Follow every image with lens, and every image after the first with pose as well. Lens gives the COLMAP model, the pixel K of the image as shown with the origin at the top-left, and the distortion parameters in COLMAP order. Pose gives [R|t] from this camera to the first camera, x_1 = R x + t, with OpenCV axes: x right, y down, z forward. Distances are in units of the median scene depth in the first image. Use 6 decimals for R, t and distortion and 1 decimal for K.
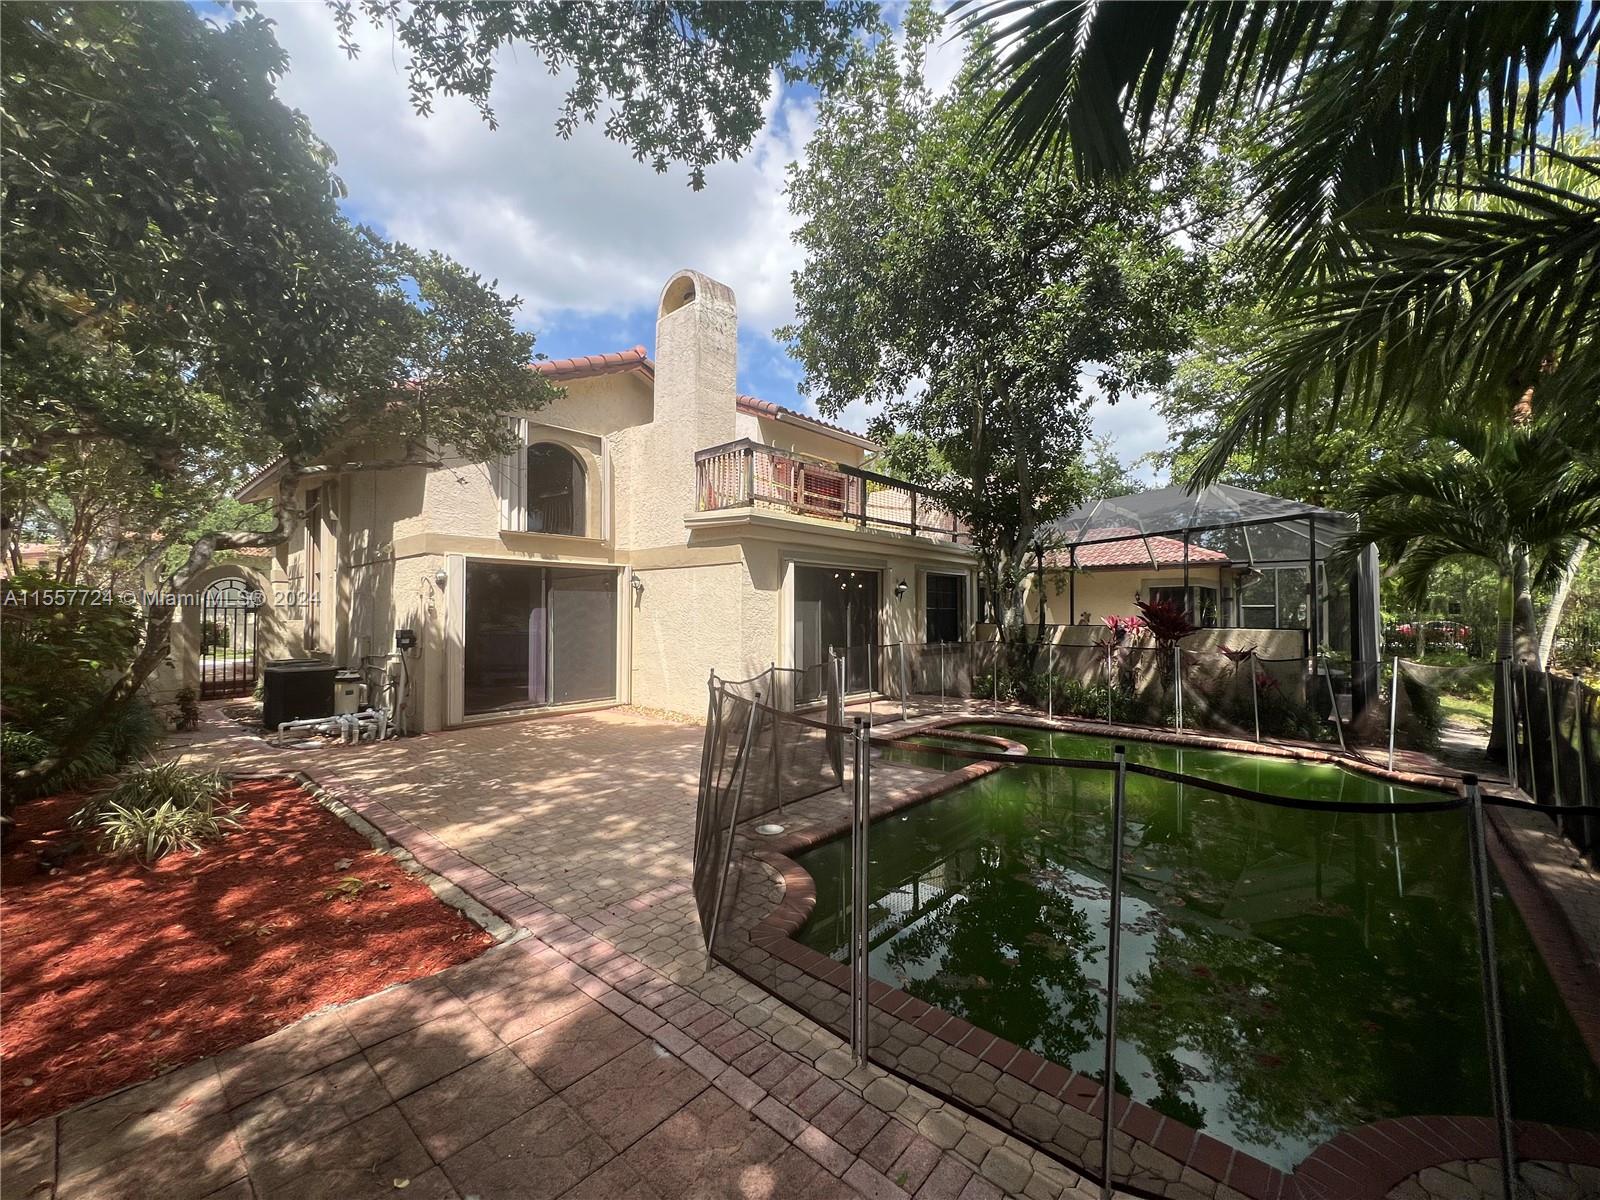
lens RADIAL K [[645.1, 0, 801.9], [0, 645.1, 592.3], [0, 0, 1]] dist [-0.002930, 0.001088]
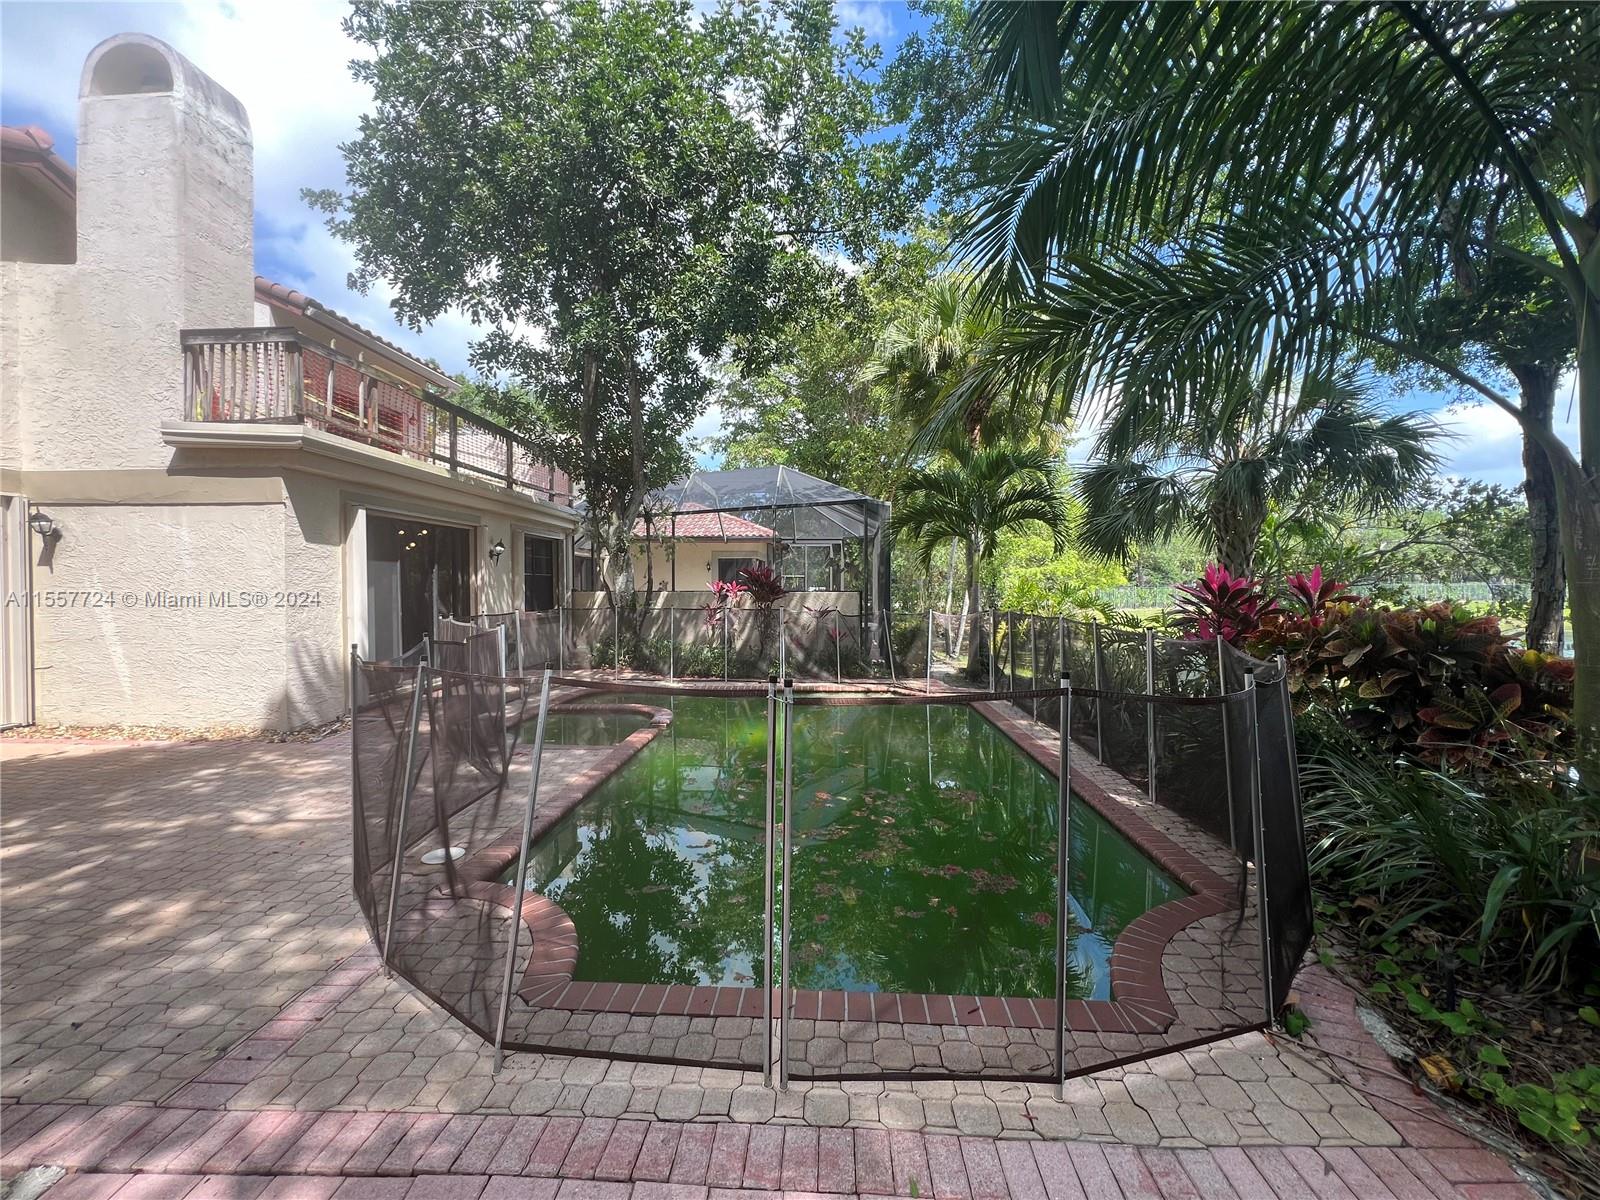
lens RADIAL K [[645.1, 0, 802.6], [0, 645.1, 593.9], [0, 0, 1]] dist [-0.002930, 0.001088]
pose [[0.776242, -0.009809, 0.630359, -0.091324], [-0.019191, 0.999048, 0.039178, 0.013620], [-0.630143, -0.042509, 0.775315, 0.081819]]
